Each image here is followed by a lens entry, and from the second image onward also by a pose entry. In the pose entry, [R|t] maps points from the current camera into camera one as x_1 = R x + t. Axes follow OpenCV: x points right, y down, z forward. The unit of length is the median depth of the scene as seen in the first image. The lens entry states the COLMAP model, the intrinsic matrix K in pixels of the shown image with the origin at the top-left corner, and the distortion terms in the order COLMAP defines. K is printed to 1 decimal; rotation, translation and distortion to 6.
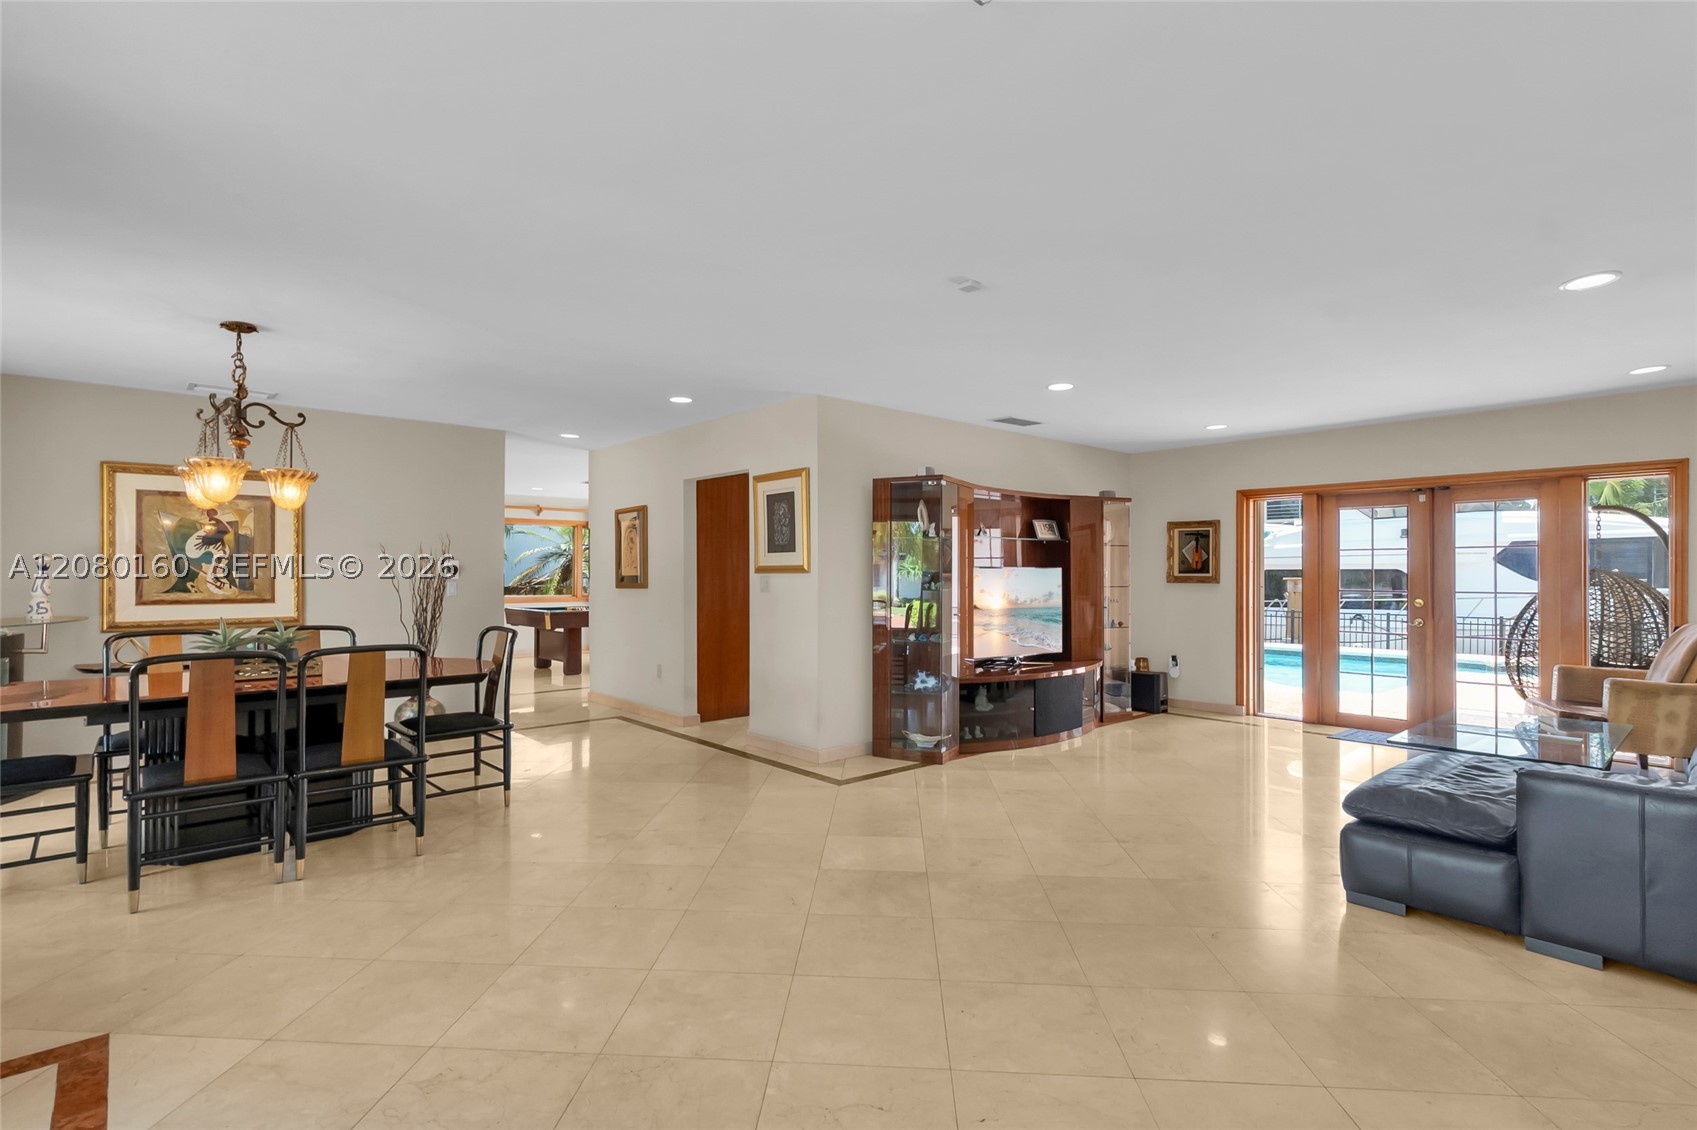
lens RADIAL K [[821.7, 0, 844.4], [0, 821.7, 569.5], [0, 0, 1]] dist [0.001948, 0.004847]
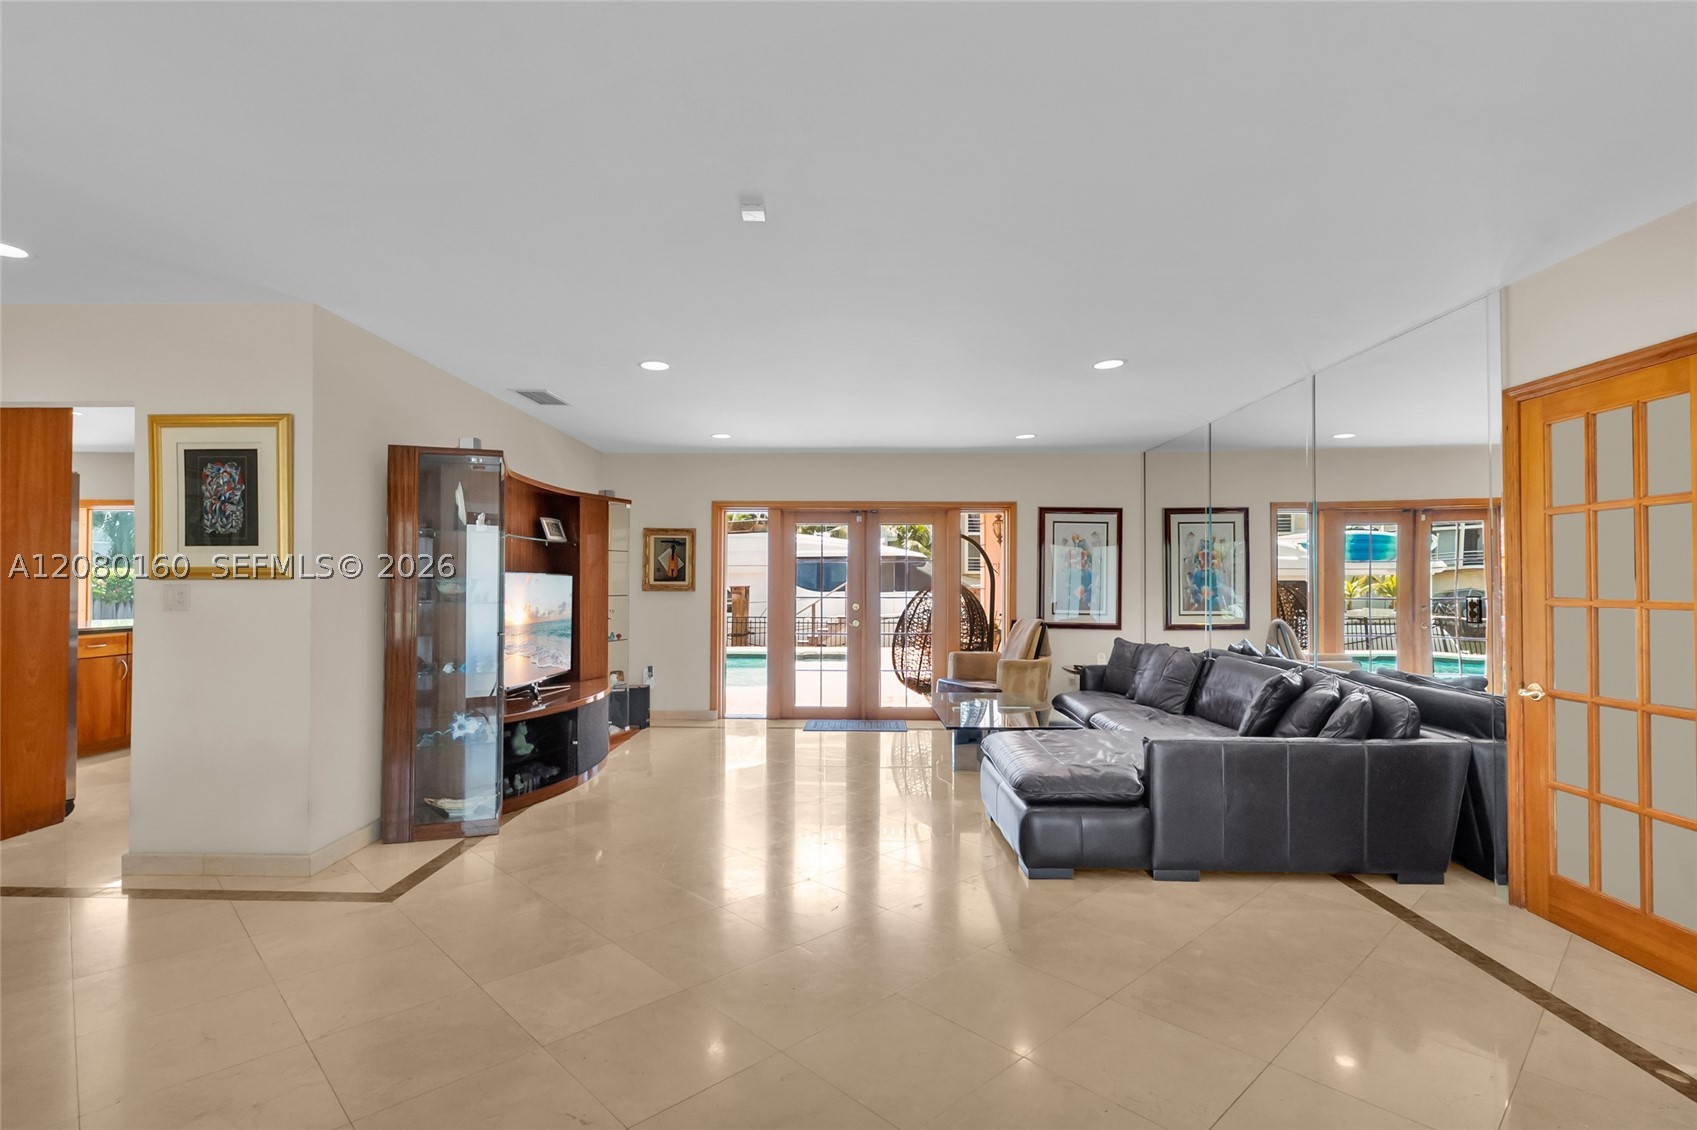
lens RADIAL K [[821.7, 0, 858.5], [0, 821.7, 568.0], [0, 0, 1]] dist [0.001948, 0.004847]
pose [[0.680685, 0.014813, 0.732427, -0.165856], [-0.006941, 0.999881, -0.013773, 0.000779], [-0.732544, 0.004291, 0.680706, 0.189367]]
